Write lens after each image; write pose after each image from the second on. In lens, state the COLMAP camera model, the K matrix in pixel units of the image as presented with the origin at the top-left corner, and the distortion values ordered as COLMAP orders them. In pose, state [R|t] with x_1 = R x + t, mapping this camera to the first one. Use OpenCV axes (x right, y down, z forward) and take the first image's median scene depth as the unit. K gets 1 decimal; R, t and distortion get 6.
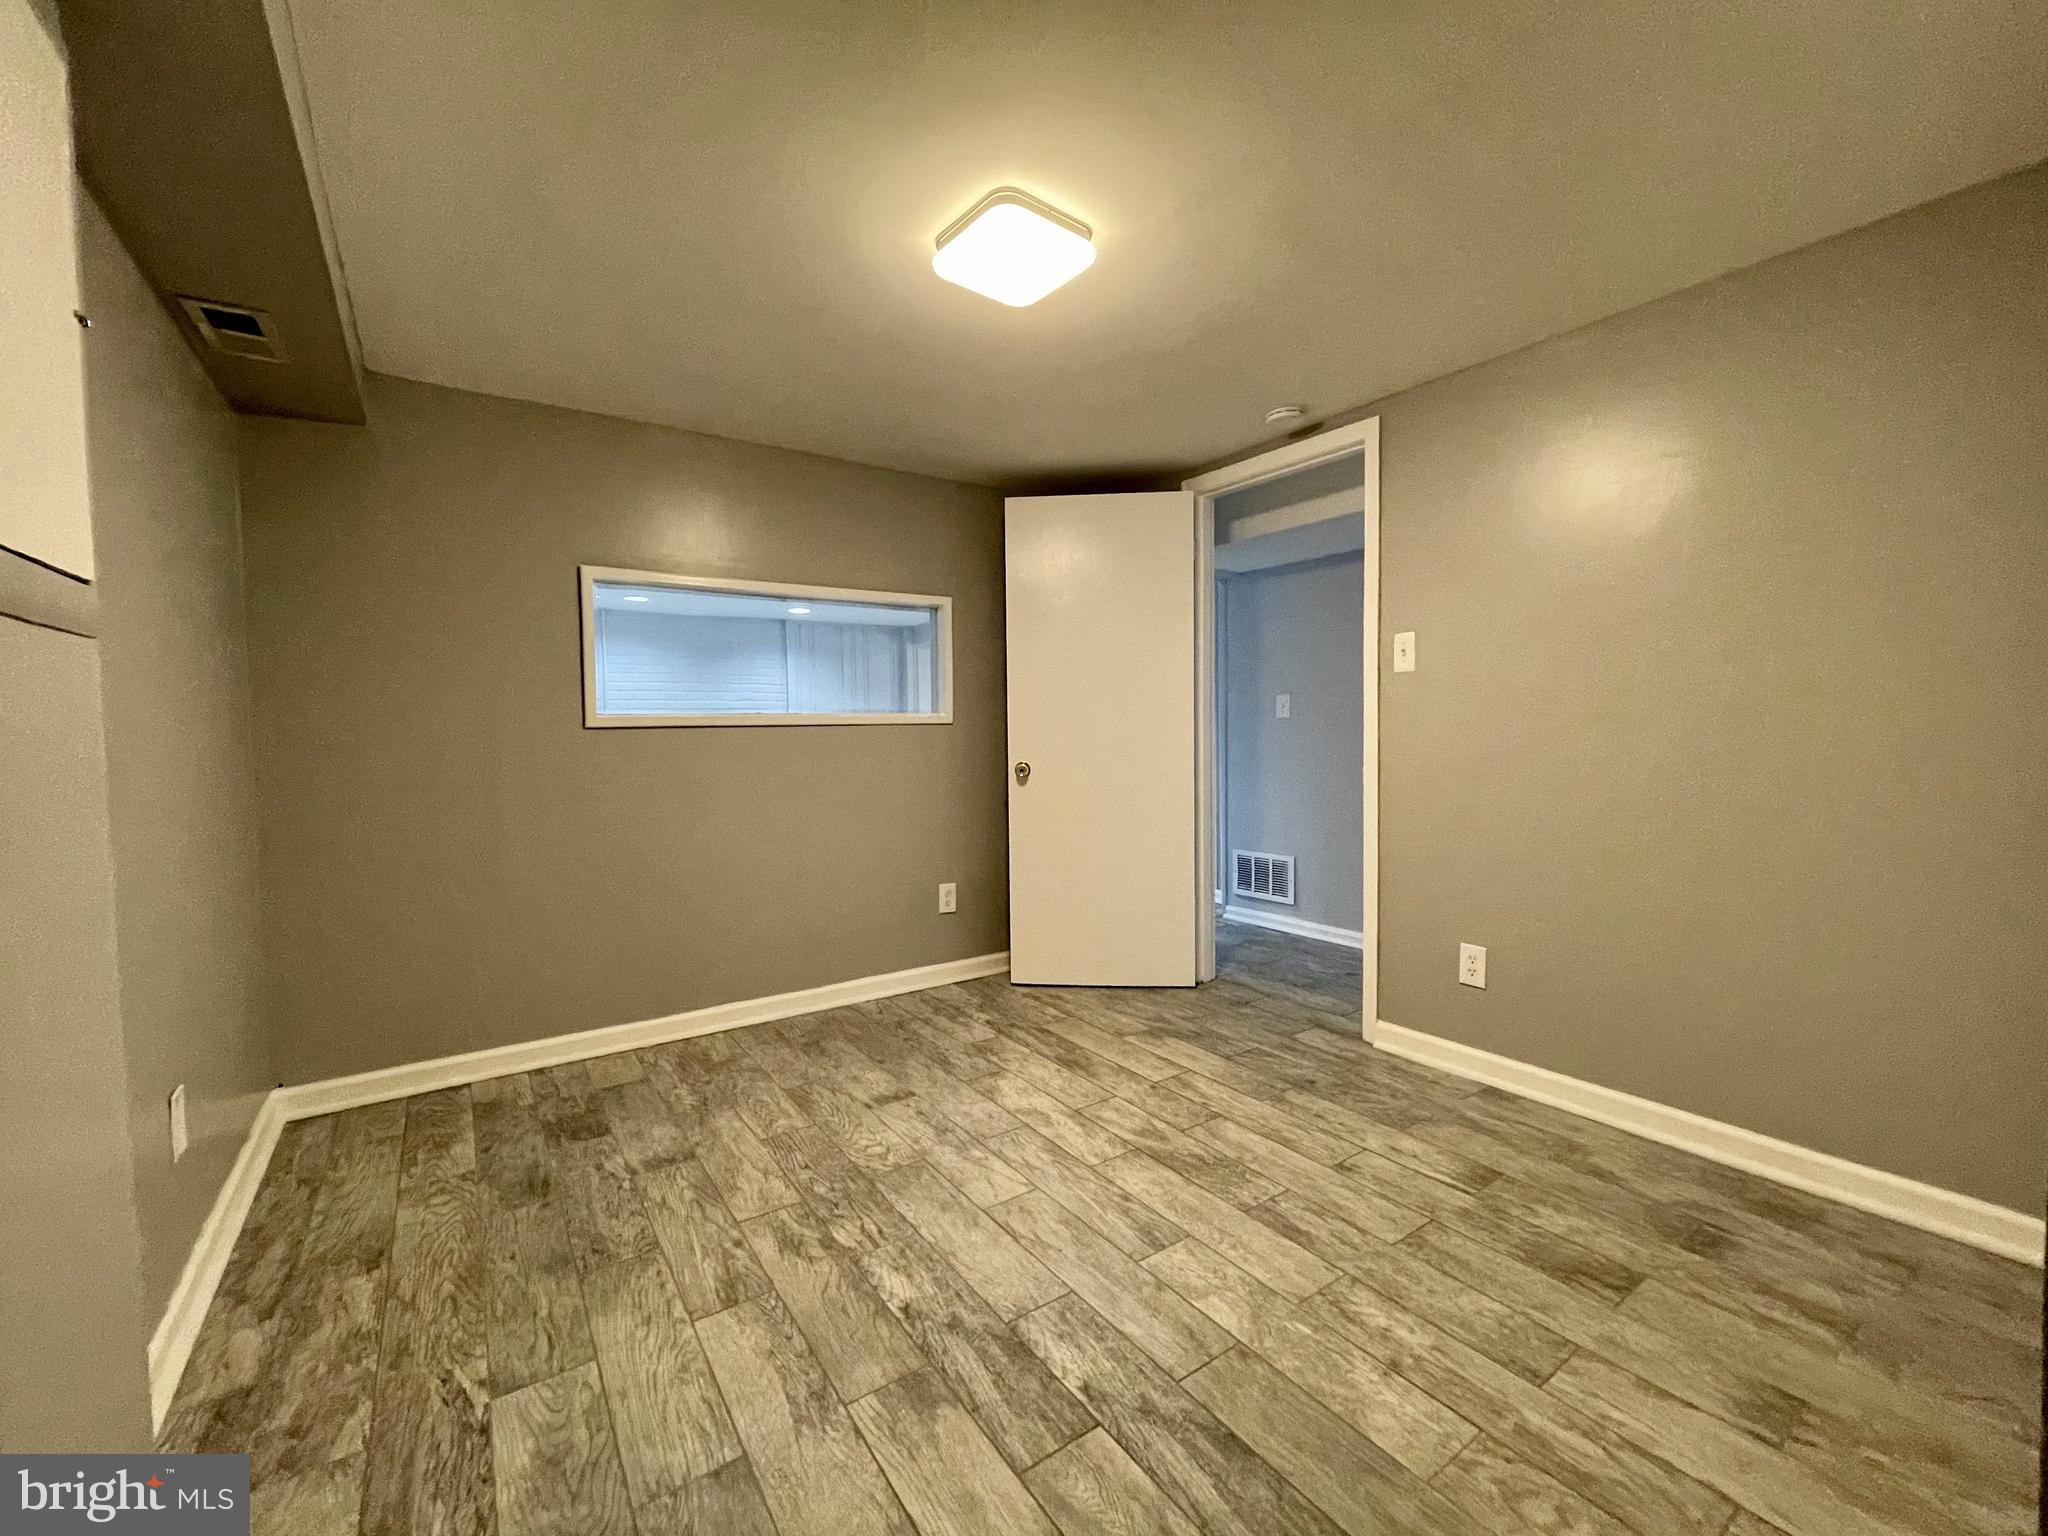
lens RADIAL K [[828.3, 0, 1026.0], [0, 828.3, 764.8], [0, 0, 1]] dist [-0.005438, 0.001725]
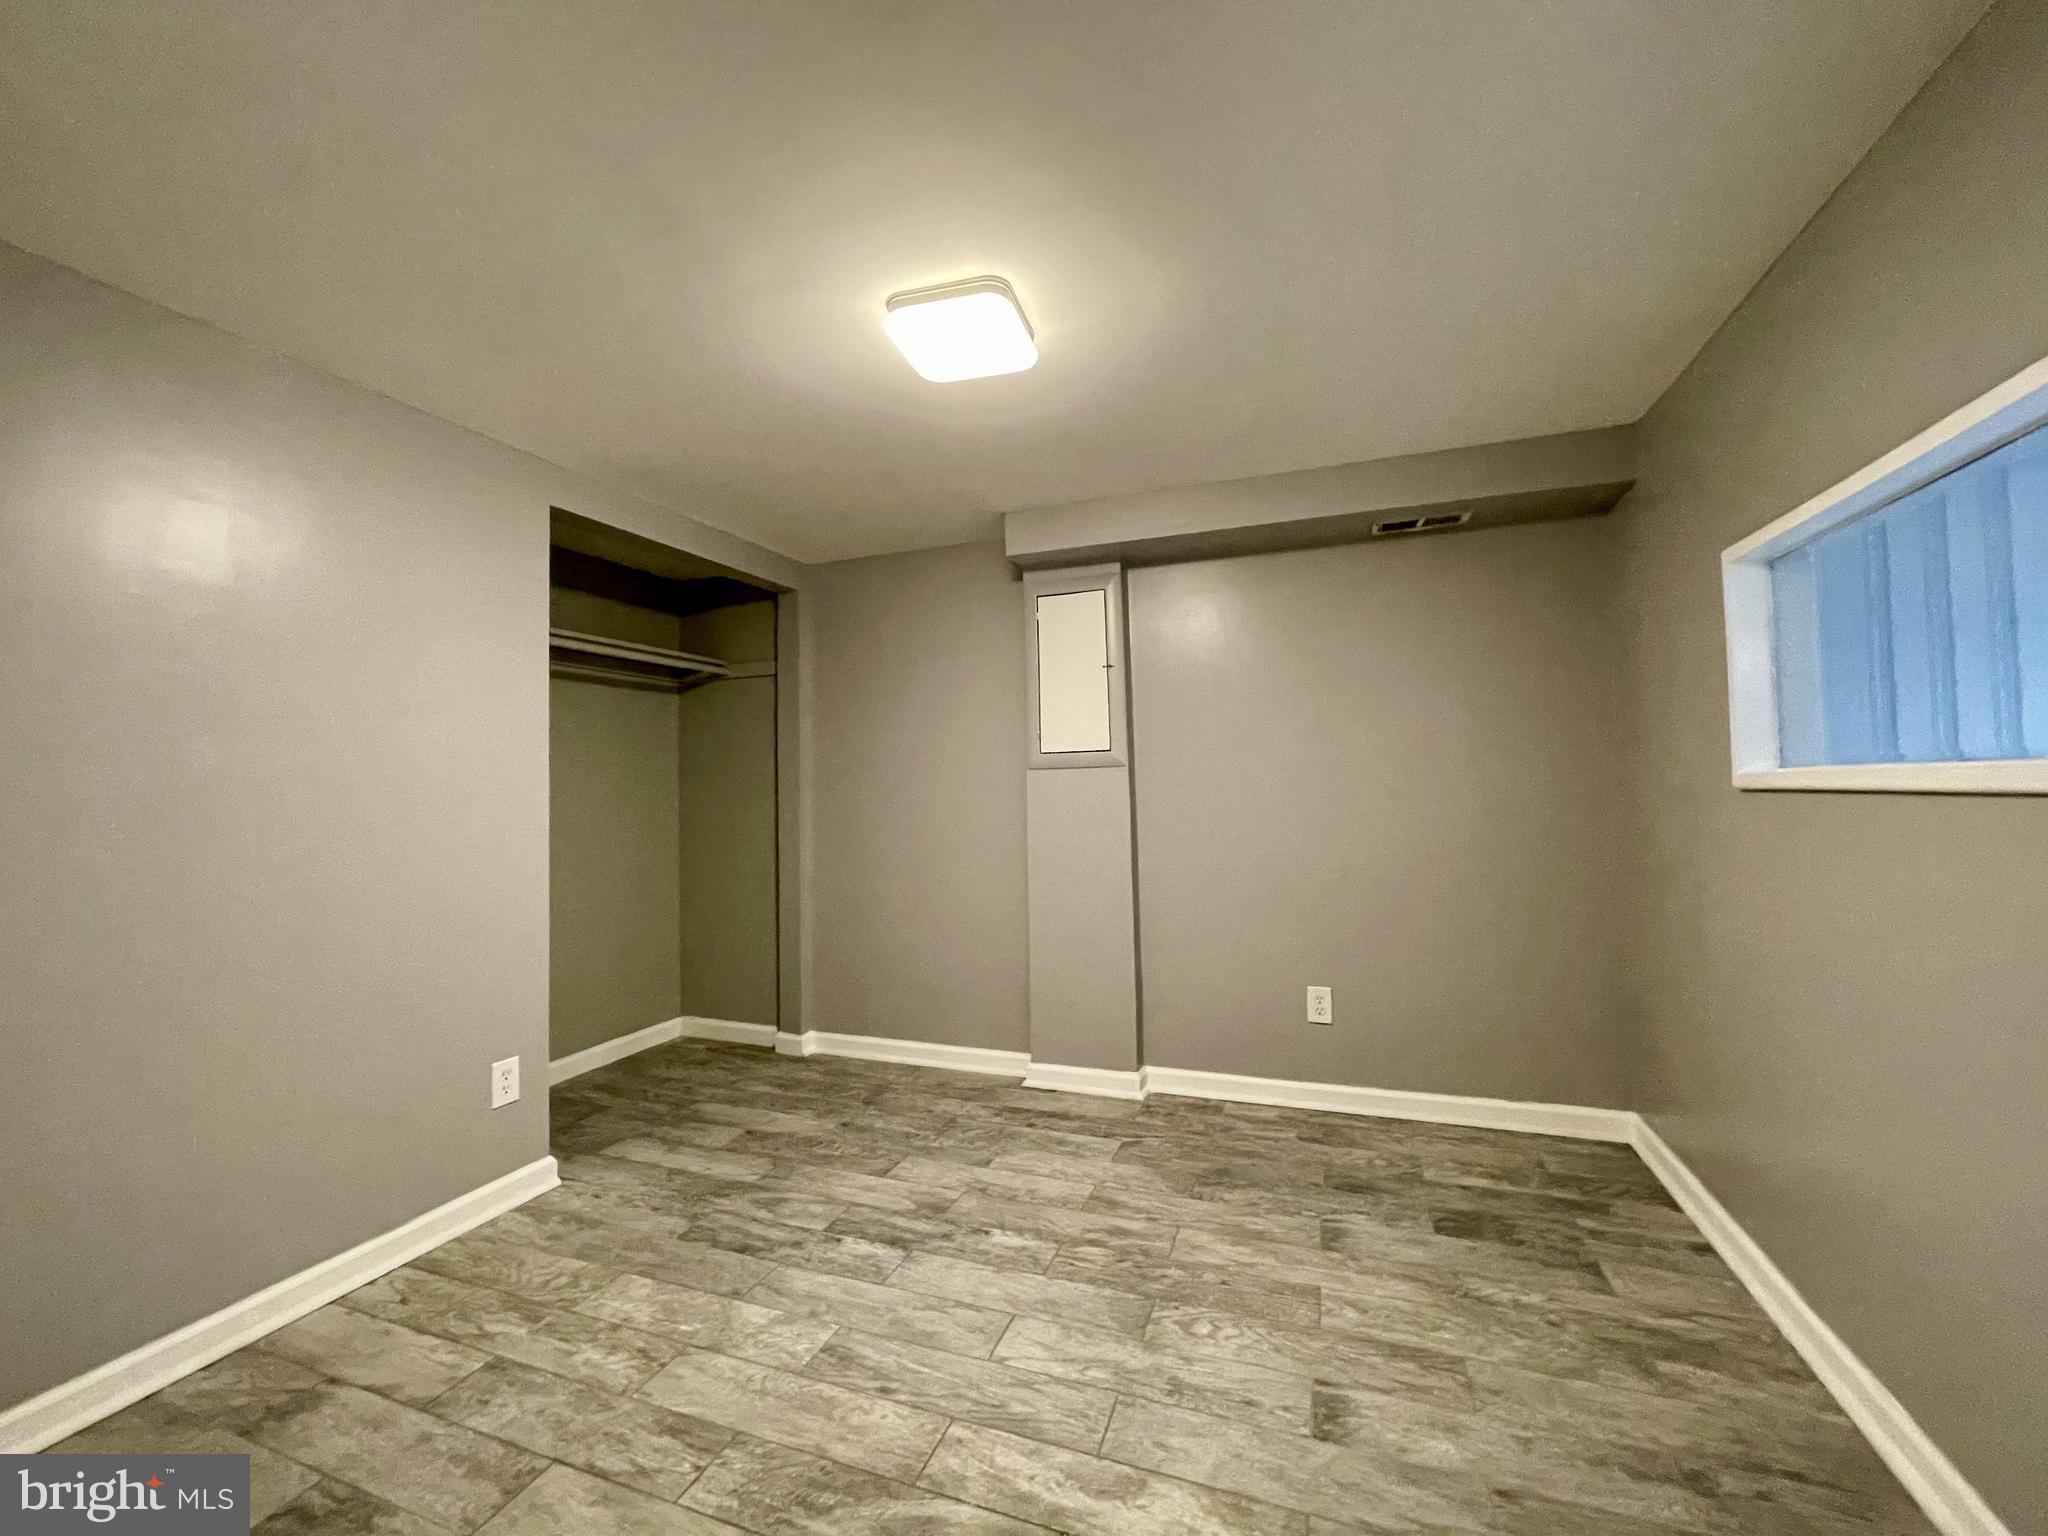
lens RADIAL K [[828.3, 0, 1021.3], [0, 828.3, 765.0], [0, 0, 1]] dist [-0.005438, 0.001725]
pose [[-0.822013, 0.015348, -0.569262, 0.513067], [0.007808, 0.999847, 0.015683, -0.125549], [0.569416, 0.008447, -0.822006, 1.911249]]
